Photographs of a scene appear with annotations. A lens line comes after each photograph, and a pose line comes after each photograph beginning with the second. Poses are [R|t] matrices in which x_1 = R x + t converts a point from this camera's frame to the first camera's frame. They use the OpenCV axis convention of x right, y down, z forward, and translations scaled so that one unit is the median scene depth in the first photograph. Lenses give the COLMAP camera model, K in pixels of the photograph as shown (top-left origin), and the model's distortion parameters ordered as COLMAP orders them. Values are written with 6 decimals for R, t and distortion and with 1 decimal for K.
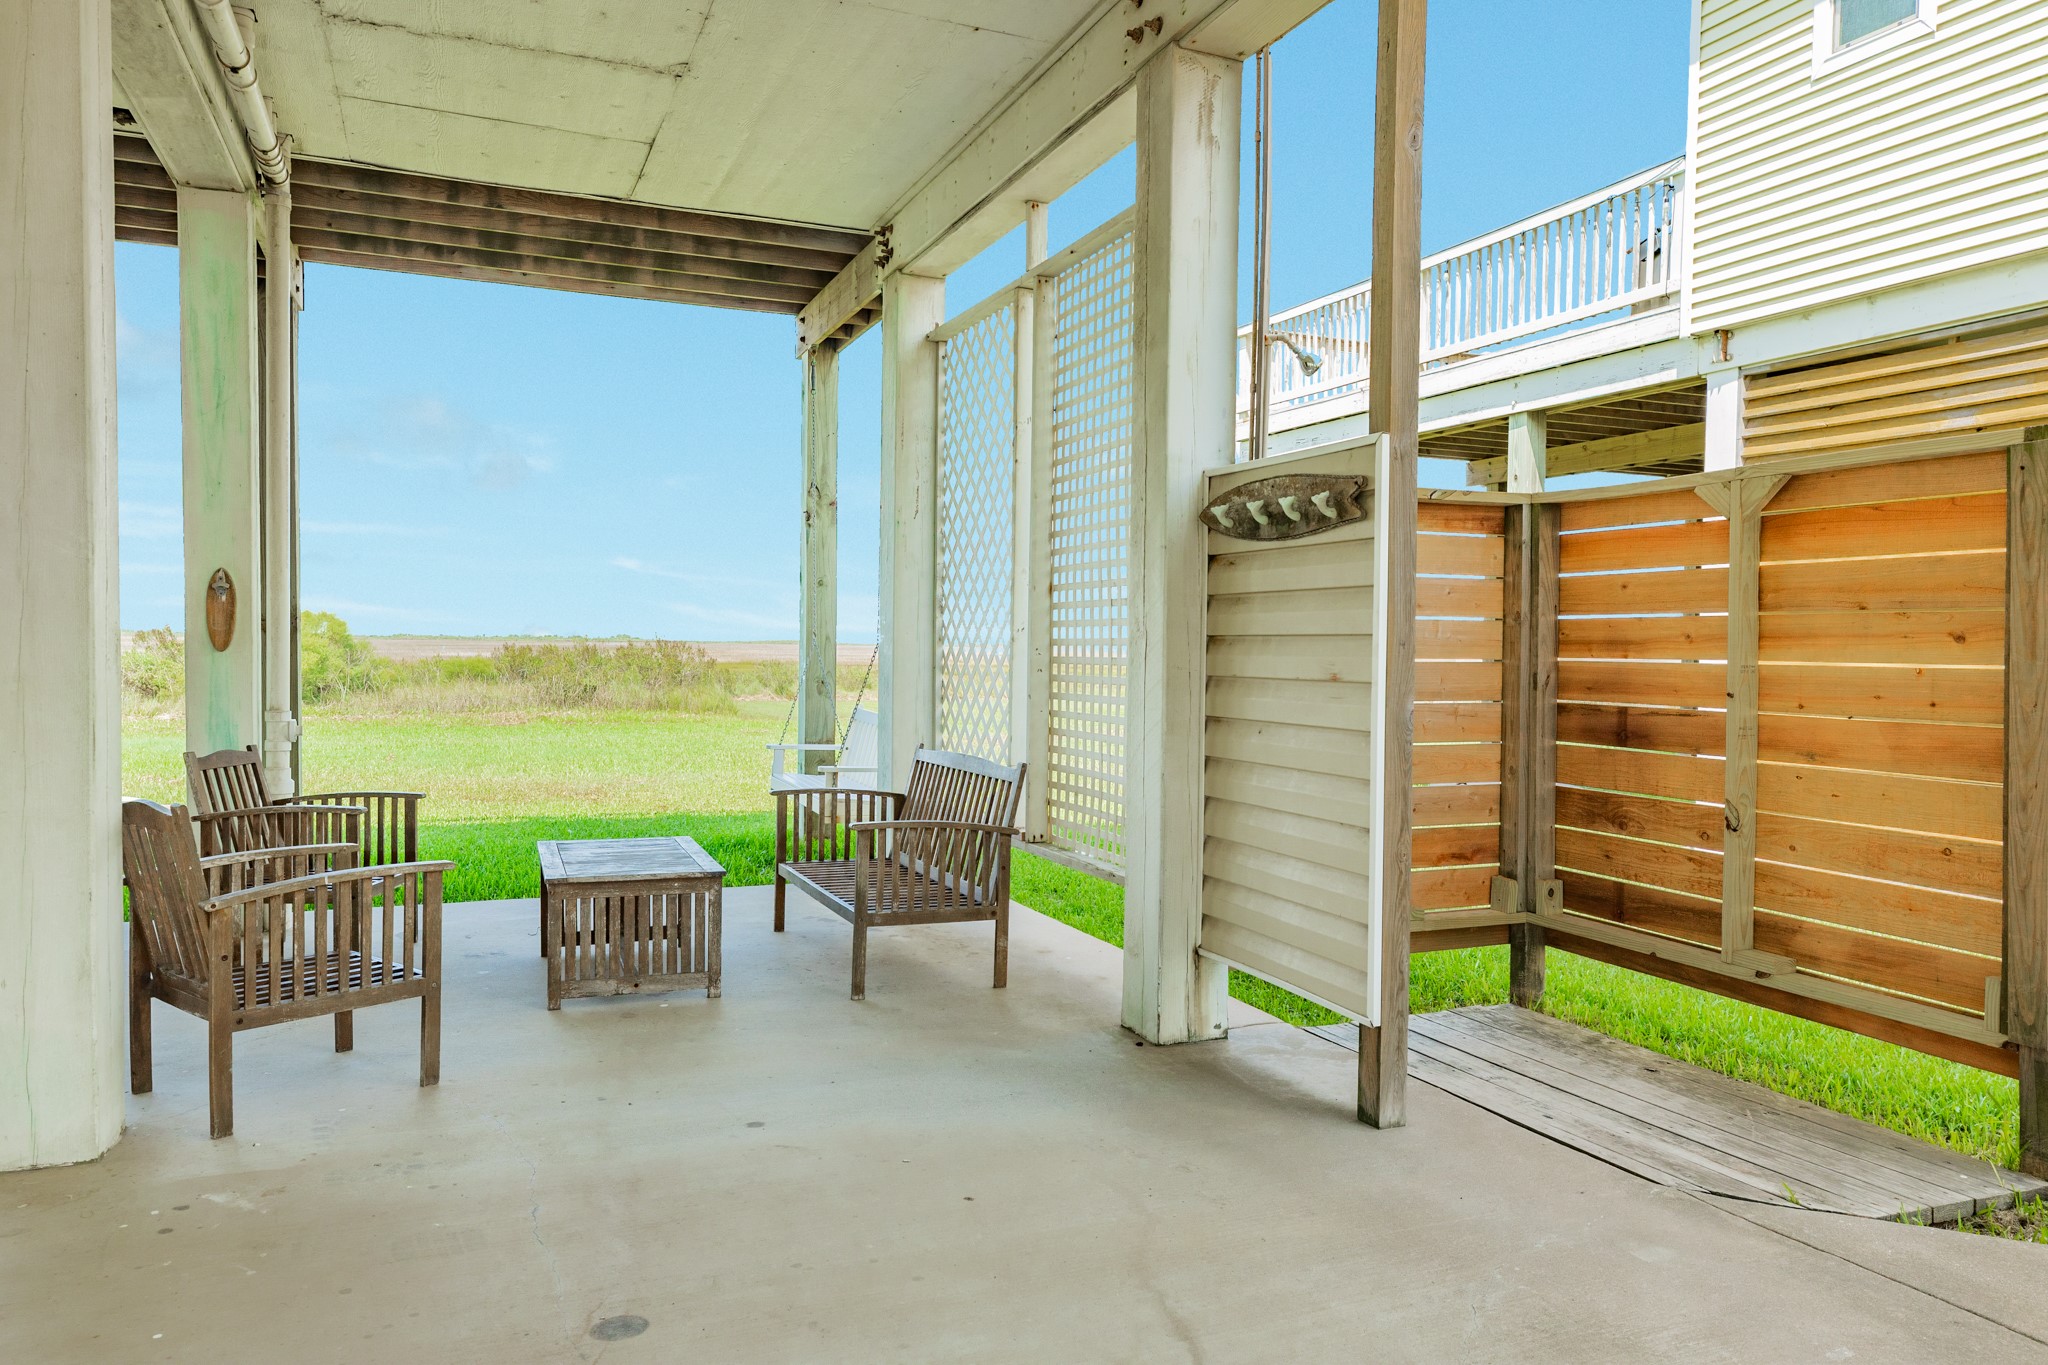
lens RADIAL K [[1396.5, 0, 1034.7], [0, 1396.5, 679.2], [0, 0, 1]] dist [-0.008849, -0.002154]
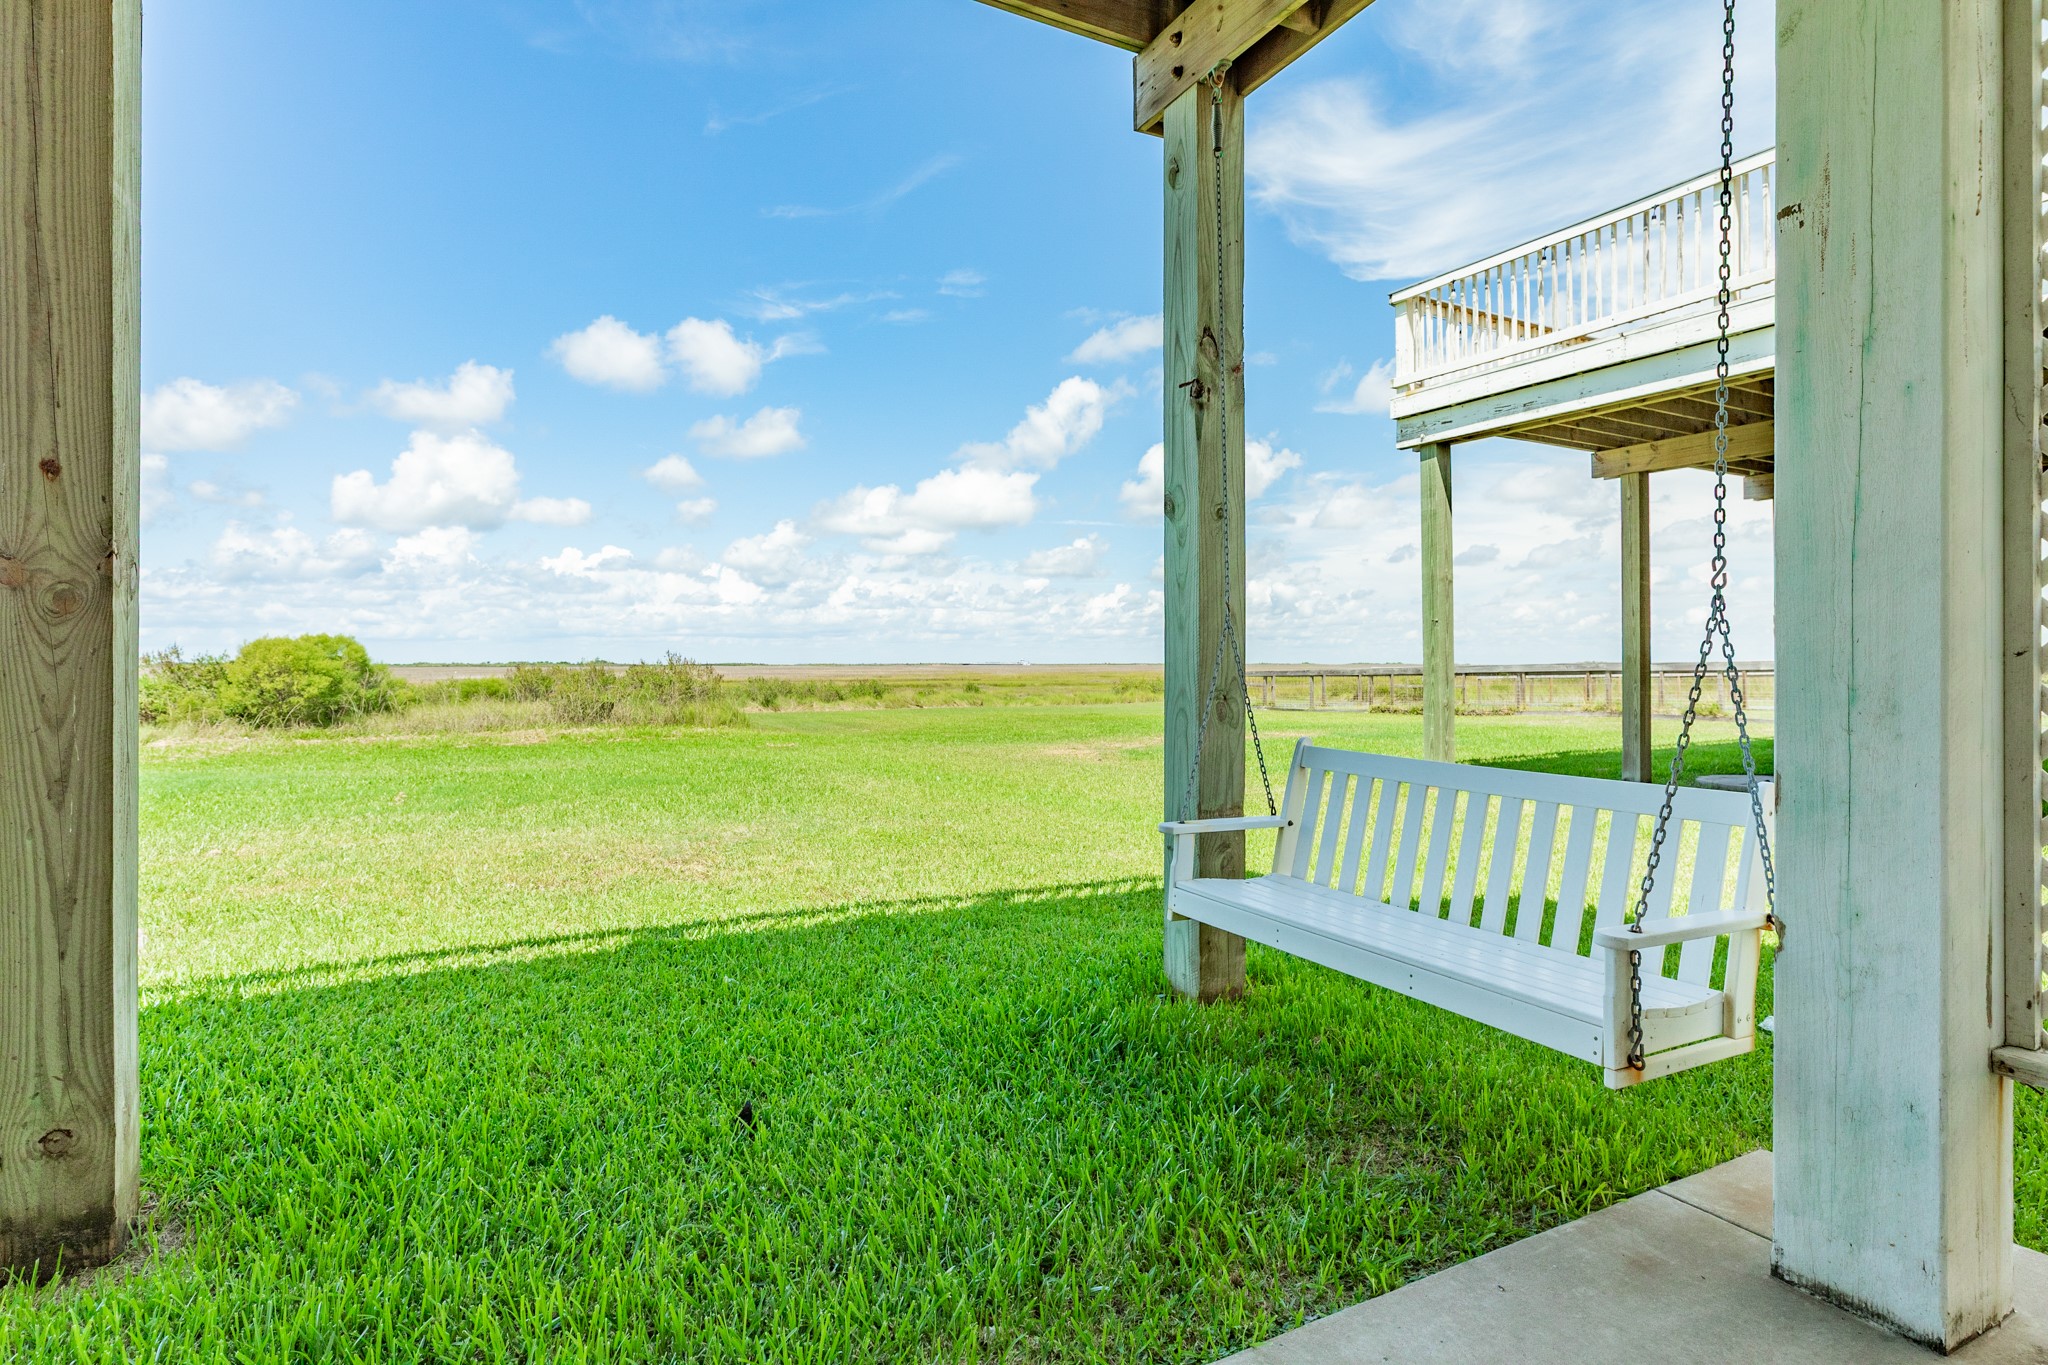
lens RADIAL K [[1068.9, 0, 1015.1], [0, 1068.9, 672.3], [0, 0, 1]] dist [0.000823, 0.000058]
pose [[0.996624, -0.014880, 0.080746, -0.187503], [0.016177, 0.999750, -0.015428, -0.002449], [-0.080496, 0.016682, 0.996615, 0.422856]]
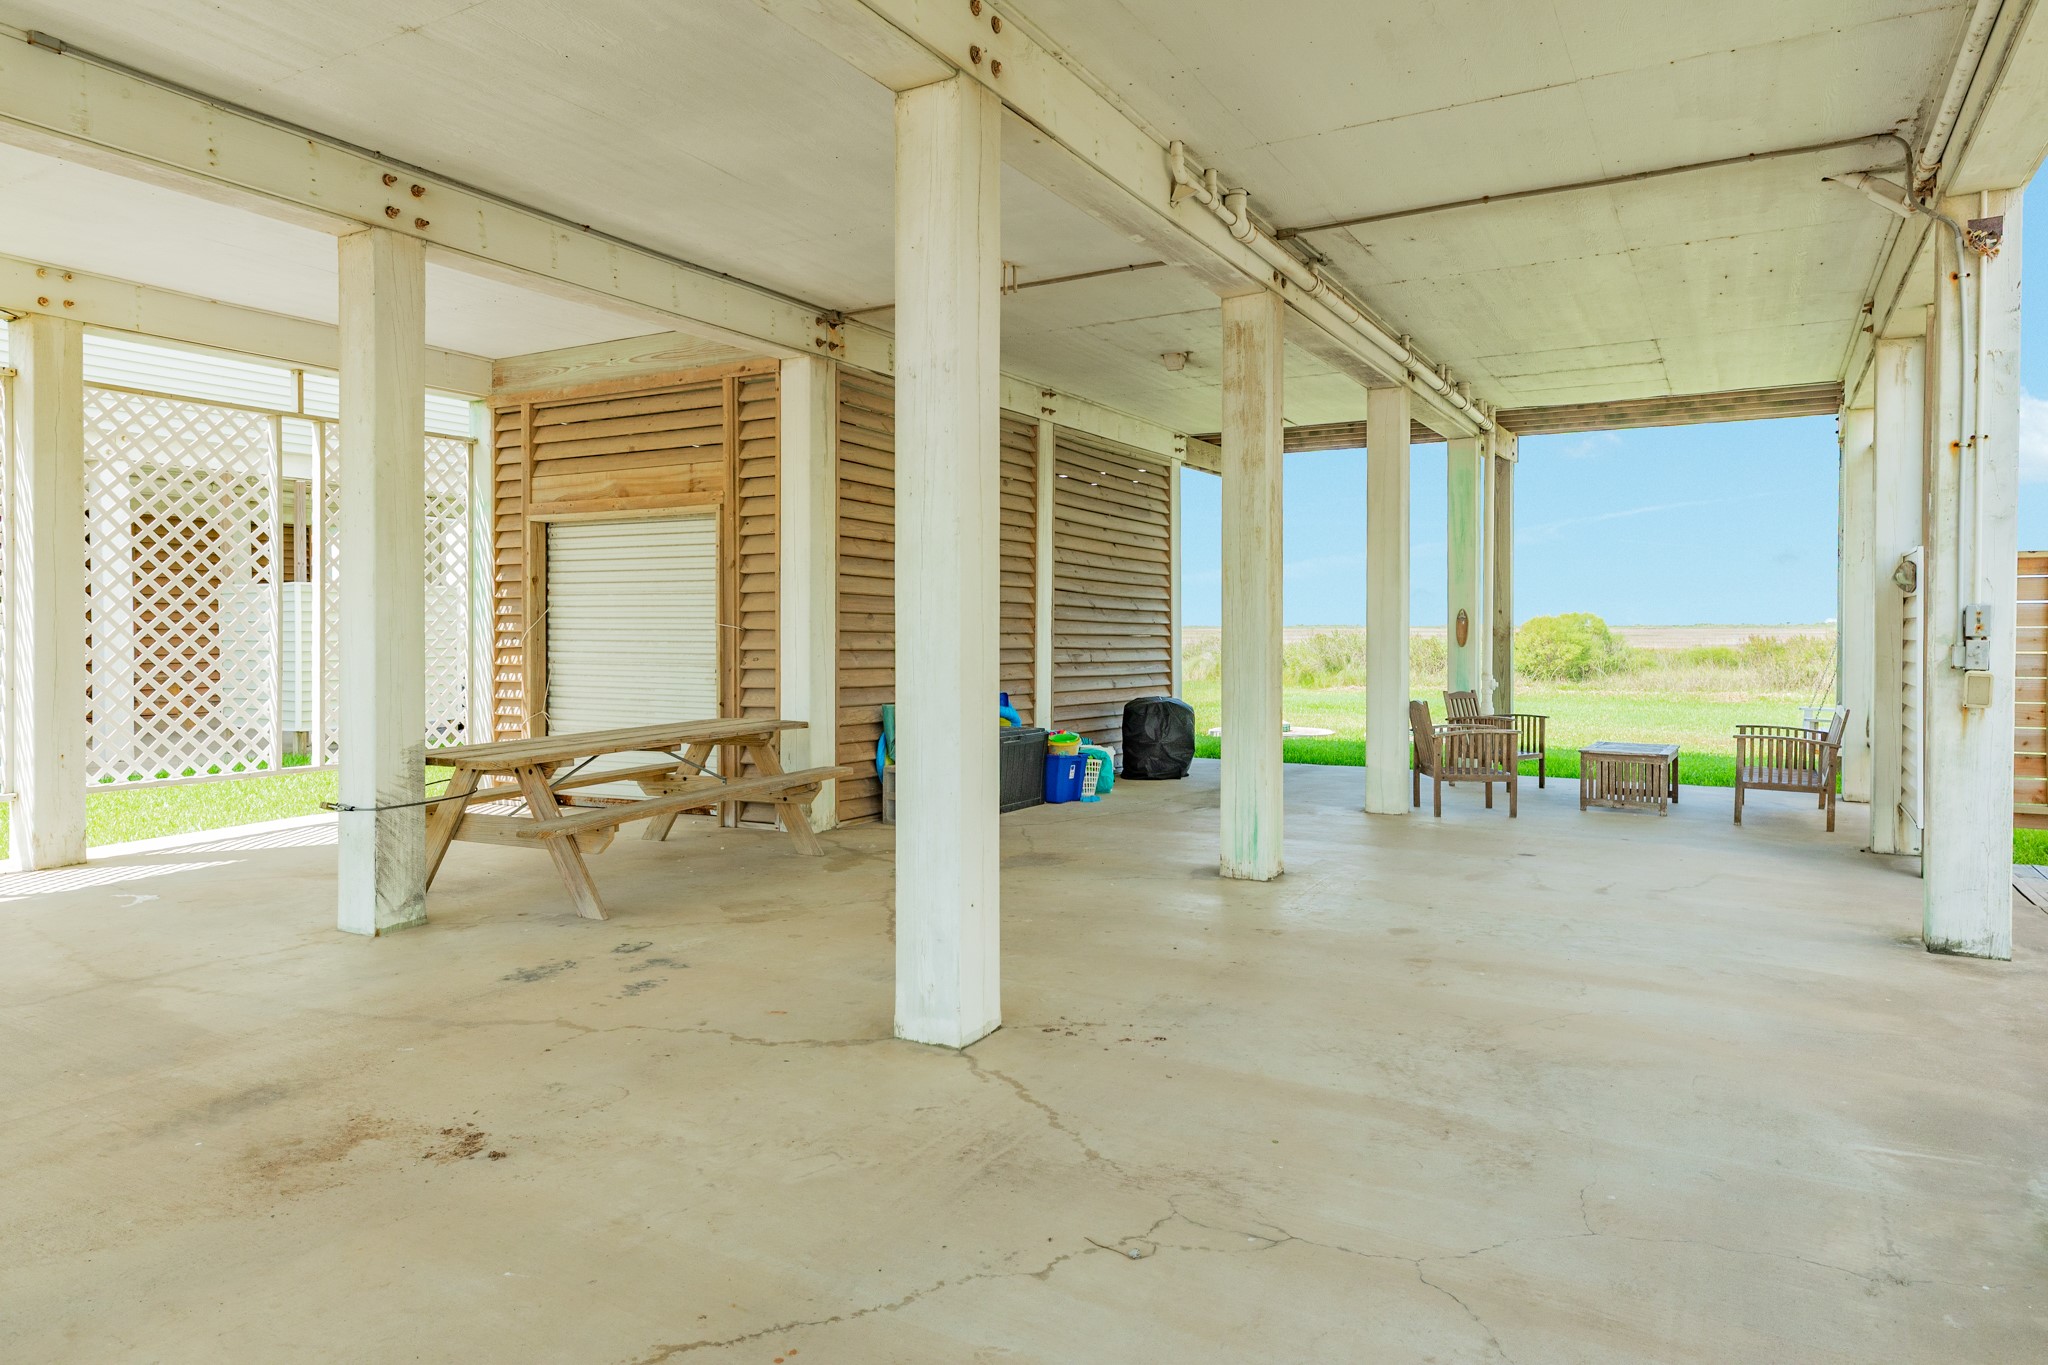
lens RADIAL K [[1269.7, 0, 1027.7], [0, 1269.7, 661.3], [0, 0, 1]] dist [-0.007940, -0.001040]
pose [[0.610367, 0.007806, -0.792080, 0.263691], [-0.010505, 0.999943, 0.001760, 0.002358], [0.792049, 0.007247, 0.610414, -0.345623]]
